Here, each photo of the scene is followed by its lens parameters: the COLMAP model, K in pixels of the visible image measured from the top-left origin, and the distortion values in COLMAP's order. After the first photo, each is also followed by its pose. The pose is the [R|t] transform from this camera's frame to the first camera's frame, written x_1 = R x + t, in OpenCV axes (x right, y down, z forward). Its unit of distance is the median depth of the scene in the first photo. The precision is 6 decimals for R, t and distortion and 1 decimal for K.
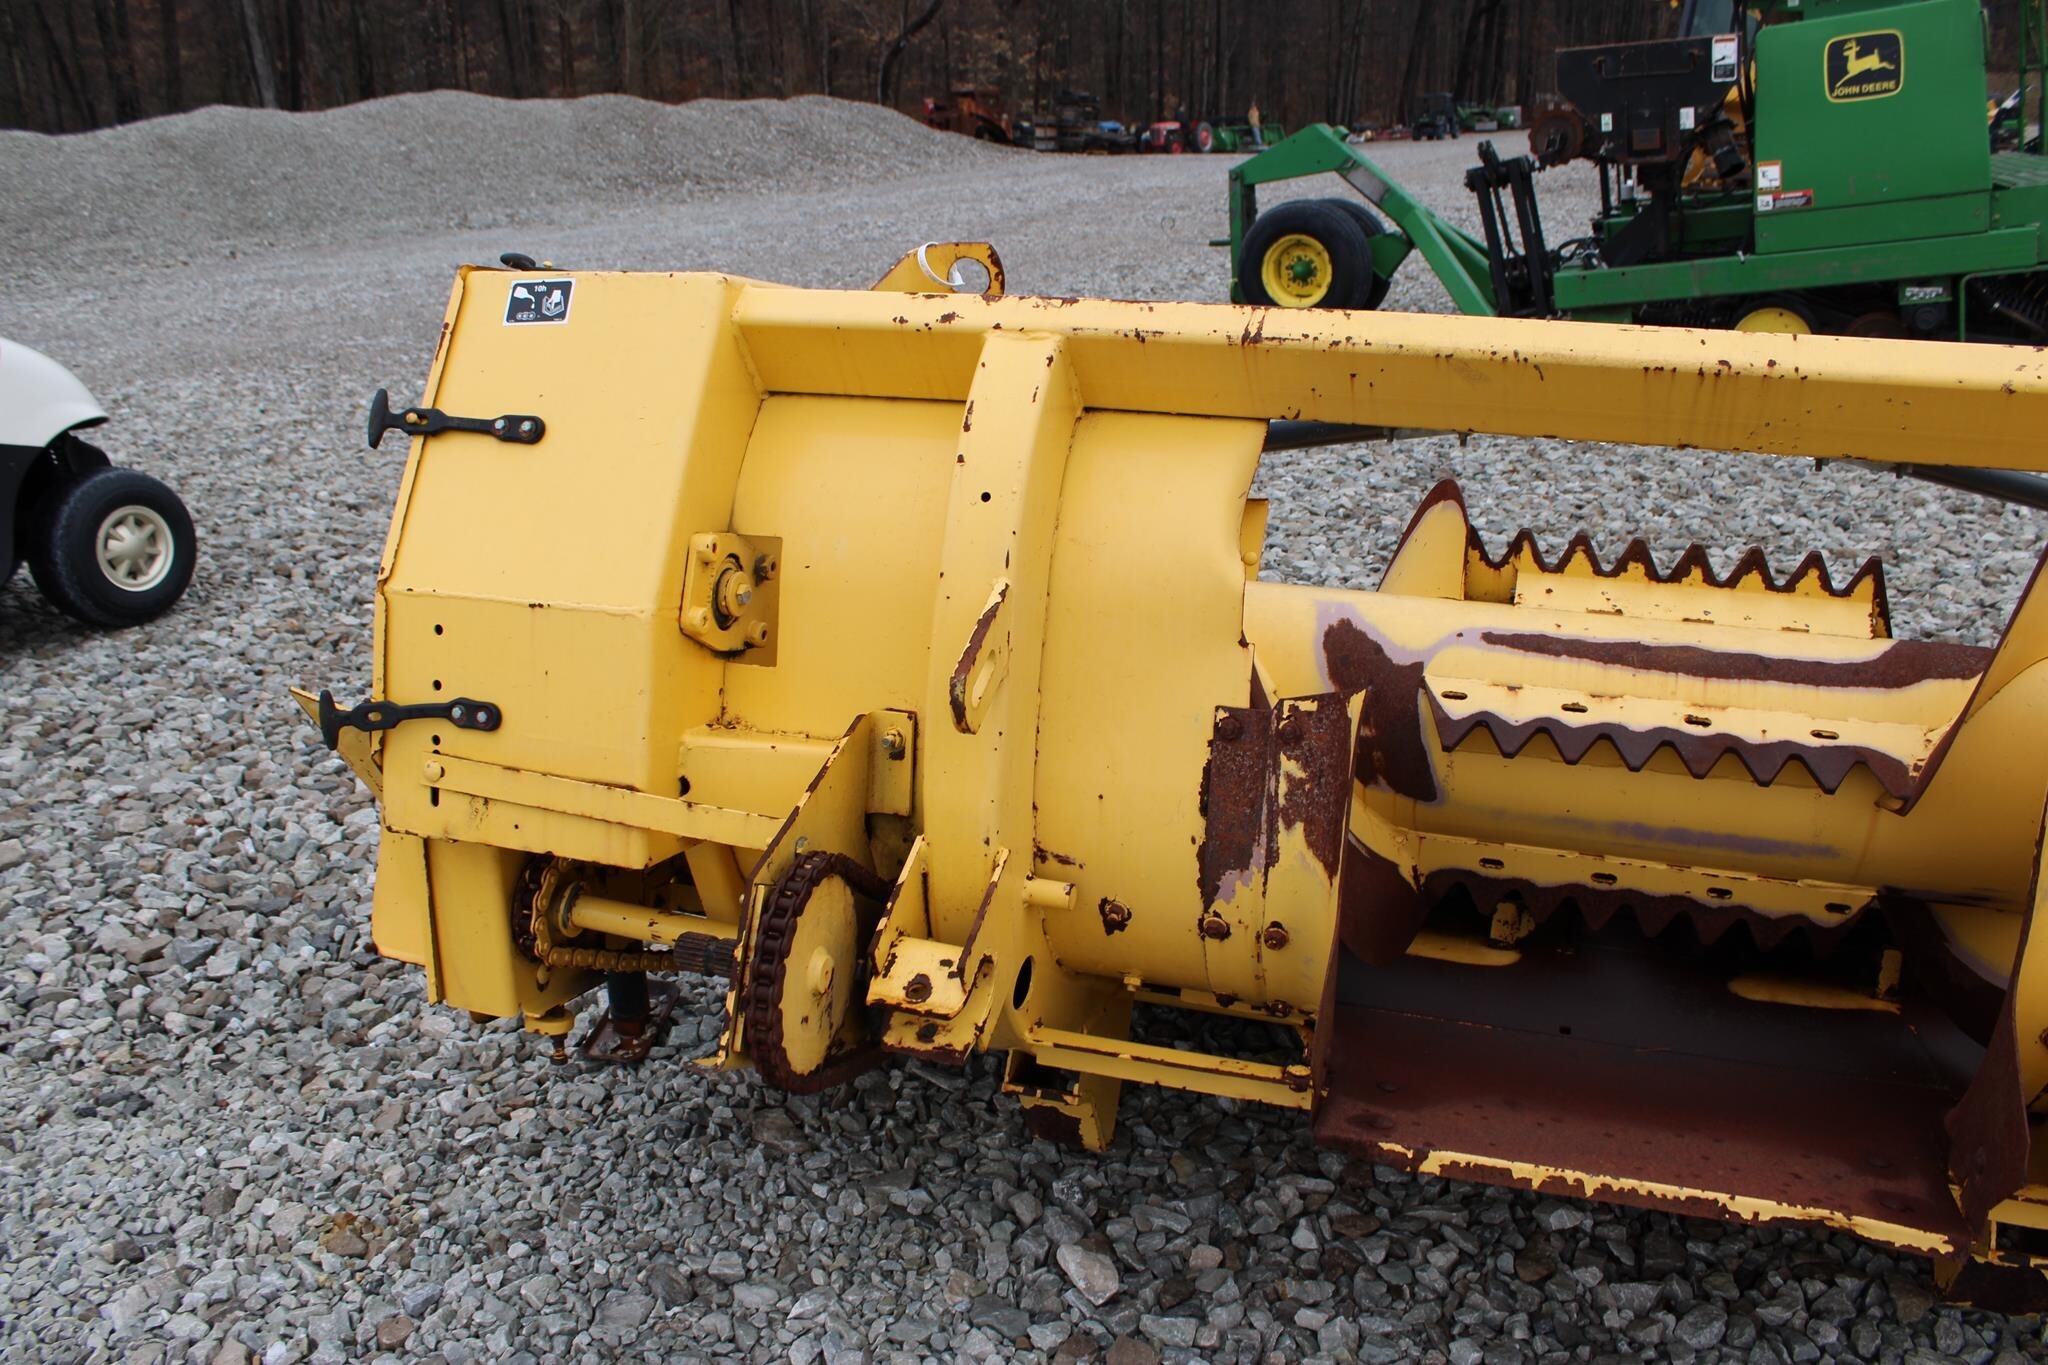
lens RADIAL K [[1696.0, 0, 1026.3], [0, 1696.0, 693.0], [0, 0, 1]] dist [-0.170334, 0.155624]
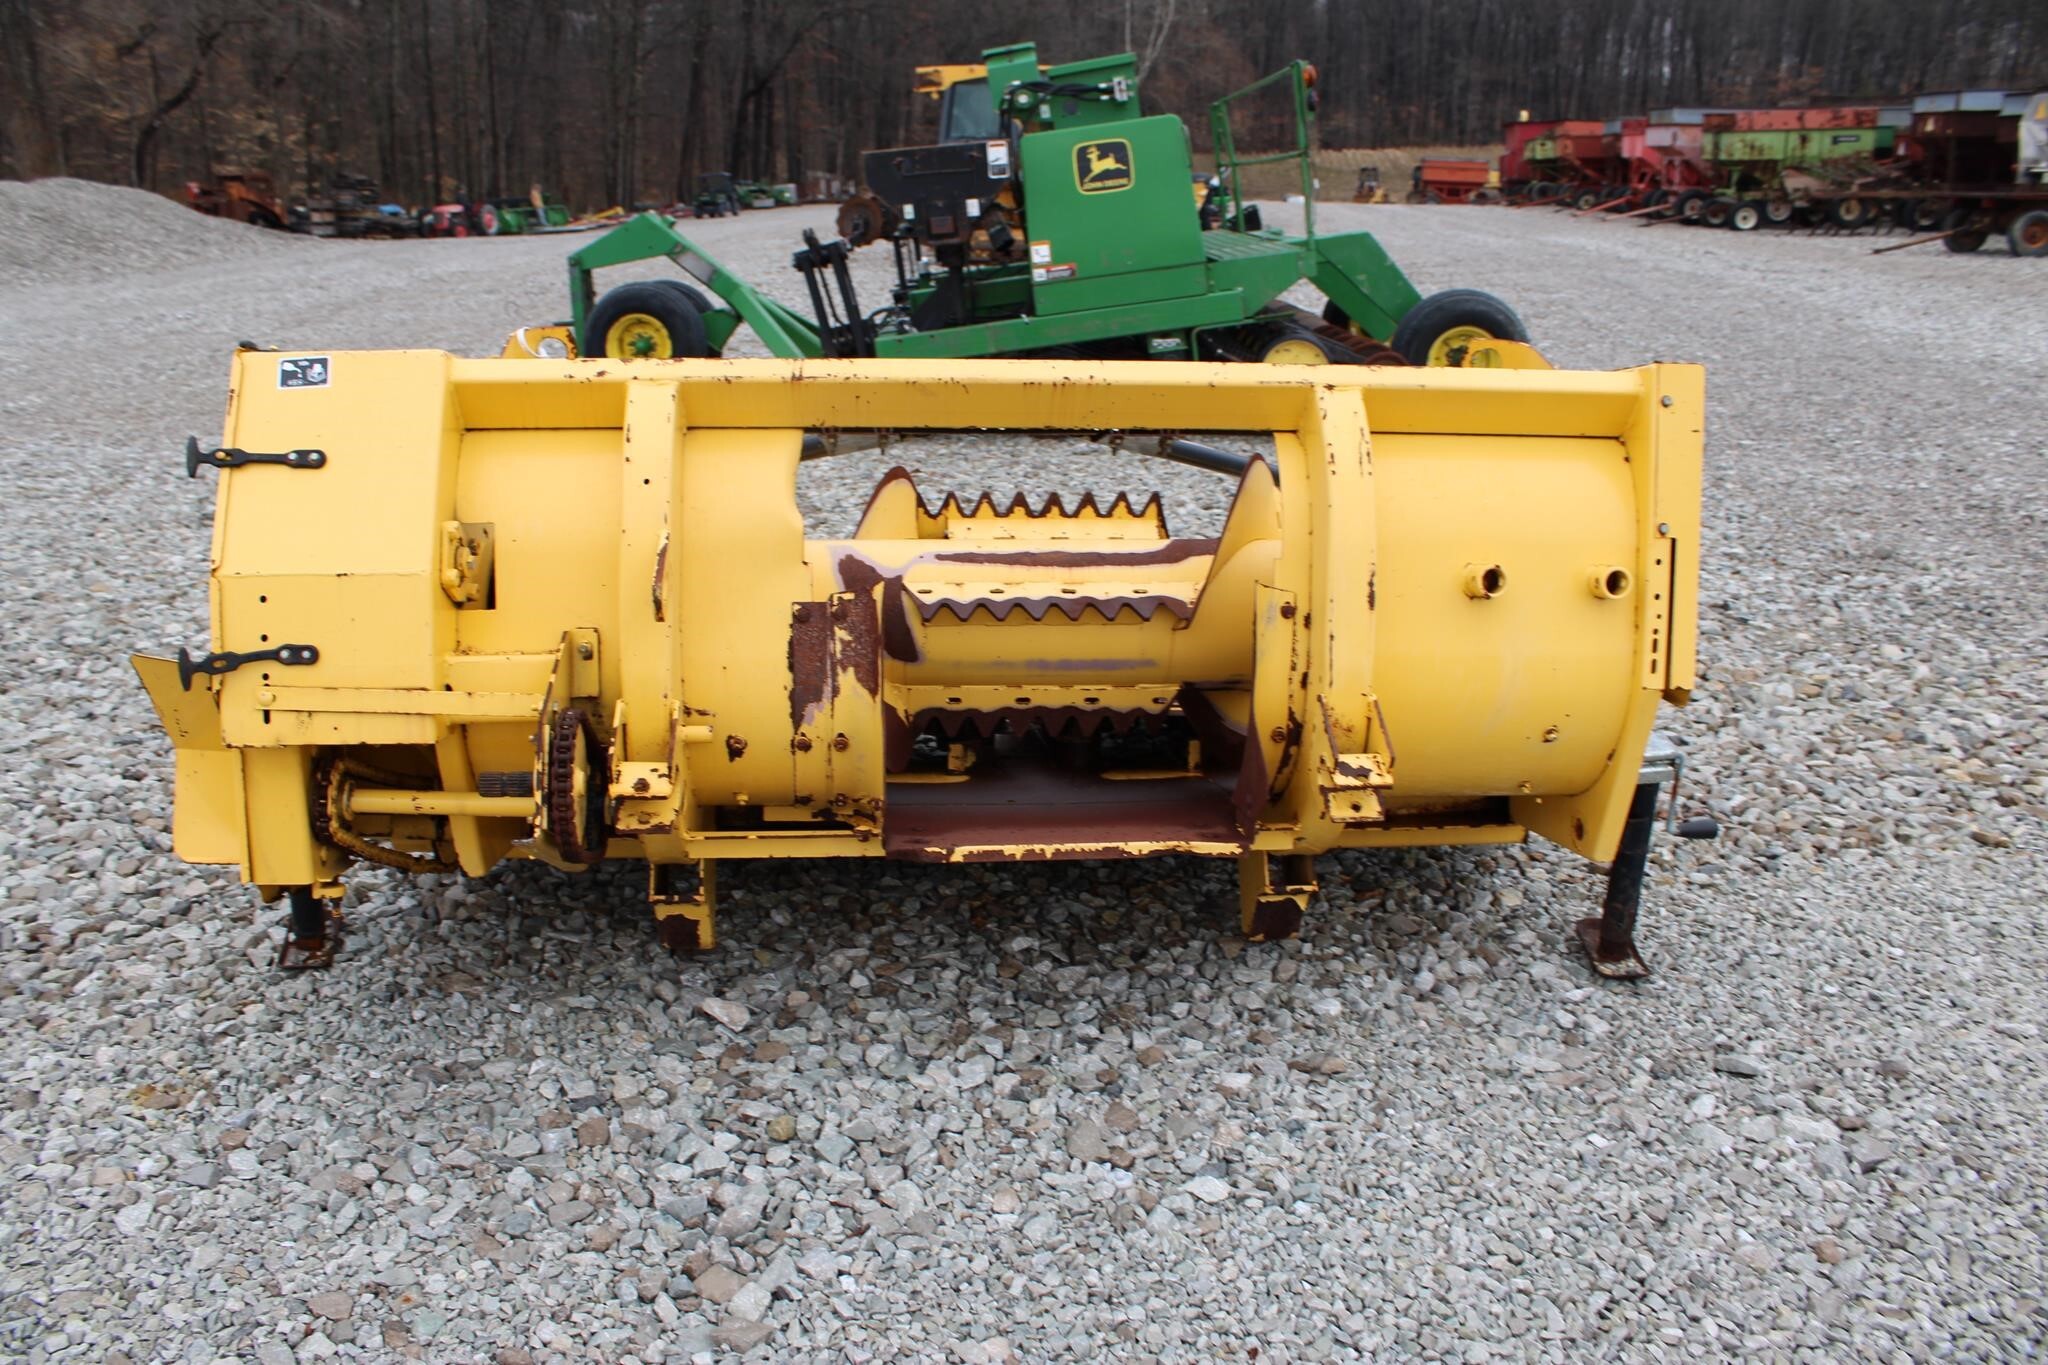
lens RADIAL K [[1696.0, 0, 1026.3], [0, 1696.0, 693.0], [0, 0, 1]] dist [-0.170334, 0.155624]
pose [[0.916897, -0.097324, 0.387077, -0.288228], [0.114026, 0.993269, -0.020361, 0.137845], [-0.382490, 0.062806, 0.921823, -0.524889]]
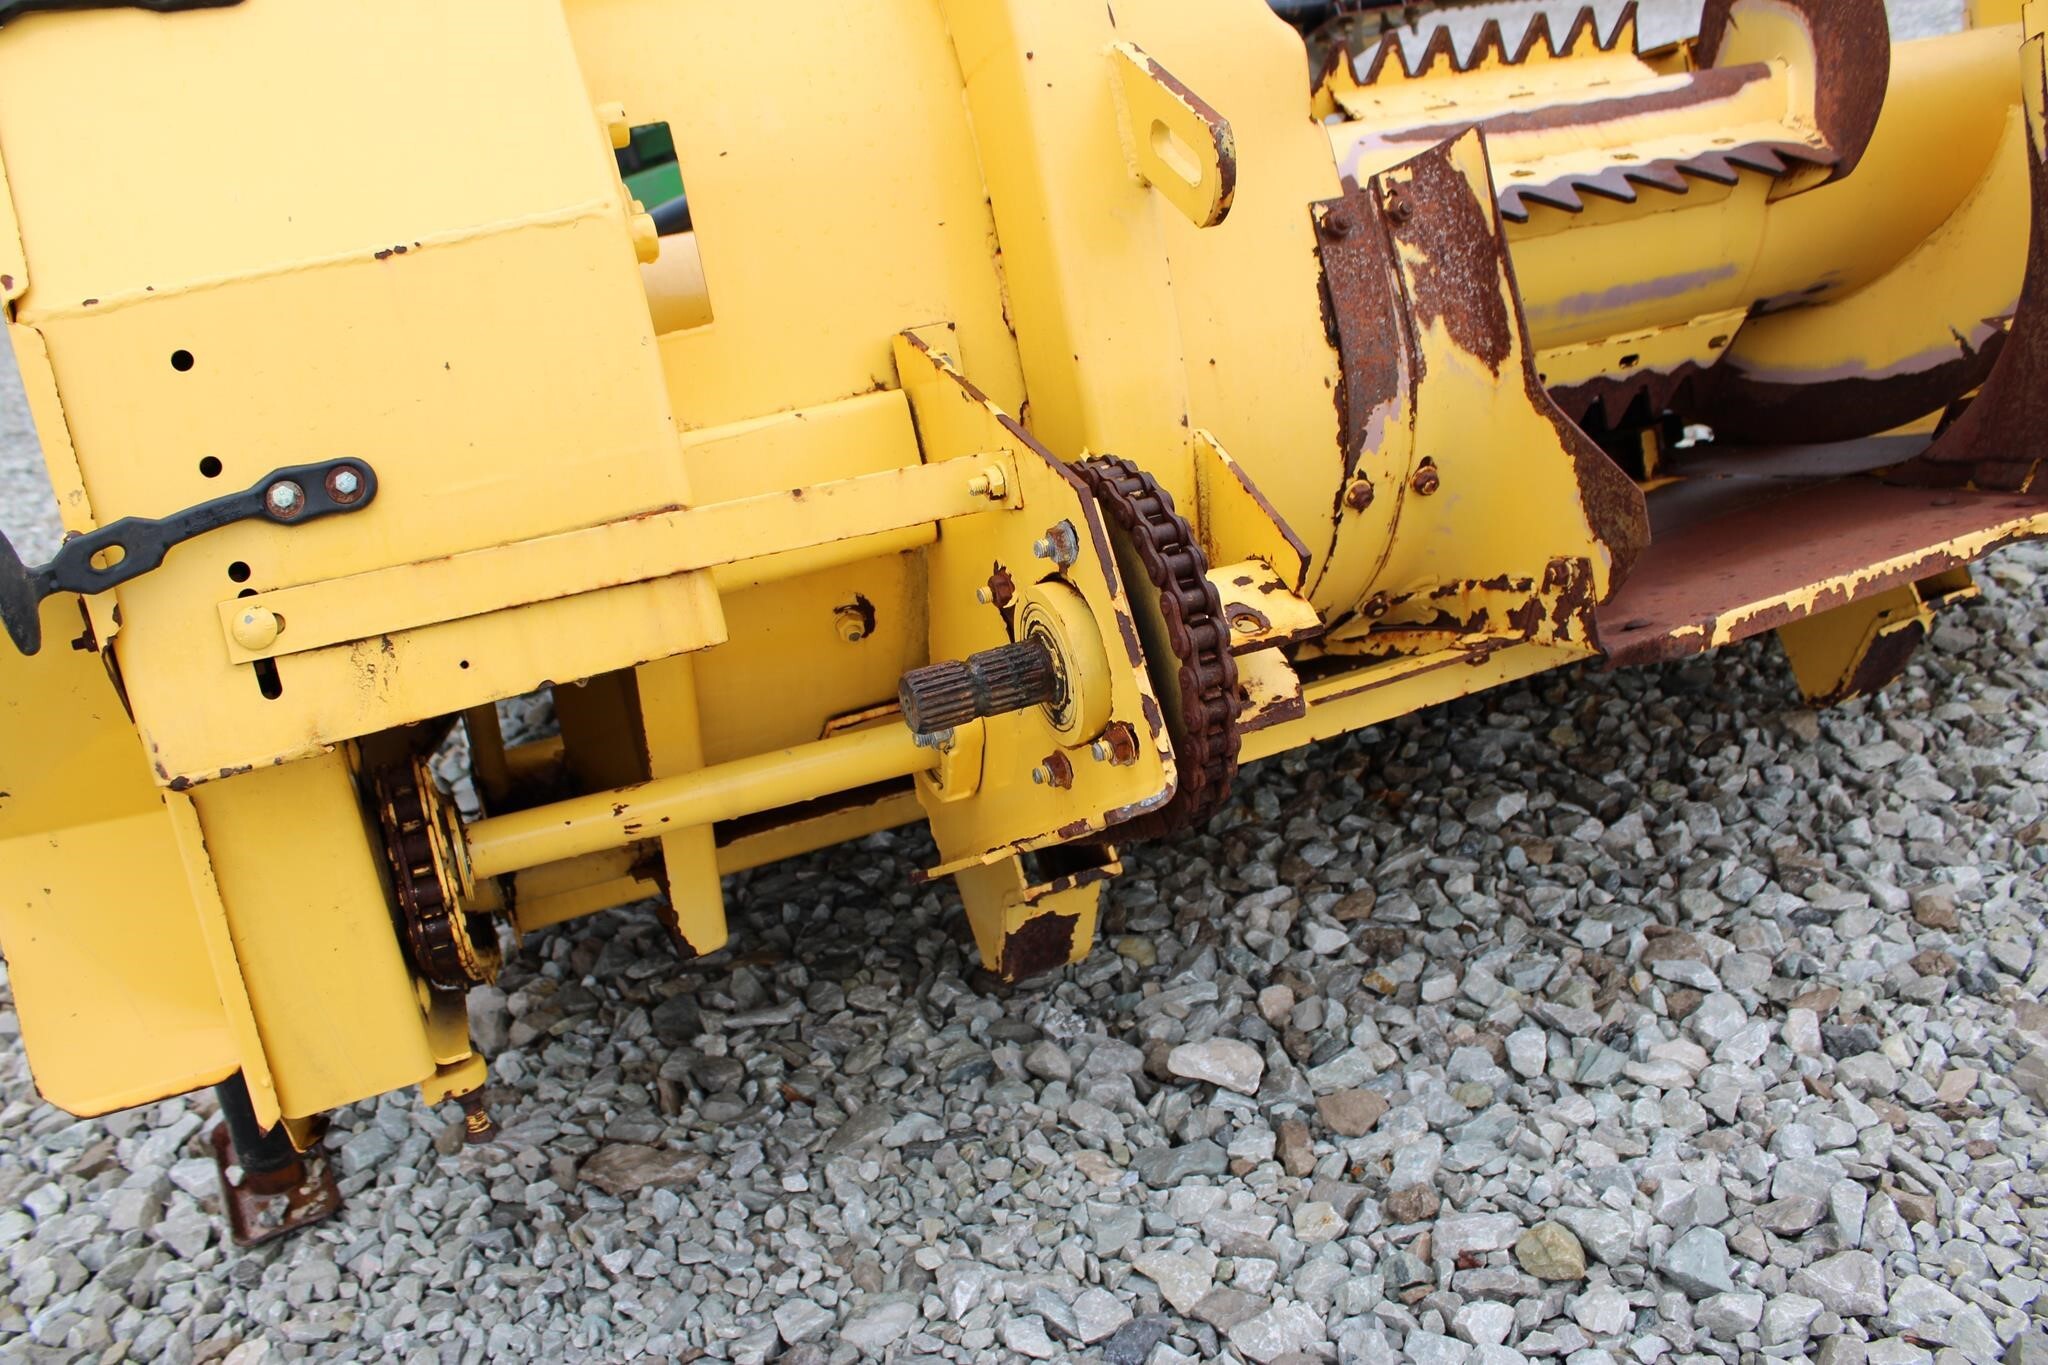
lens RADIAL K [[1696.0, 0, 1026.3], [0, 1696.0, 693.0], [0, 0, 1]] dist [-0.170334, 0.155624]
pose [[0.753612, -0.326707, 0.570378, -0.449178], [0.341393, 0.936060, 0.085100, 0.098350], [-0.561711, 0.130591, 0.816962, 0.425510]]
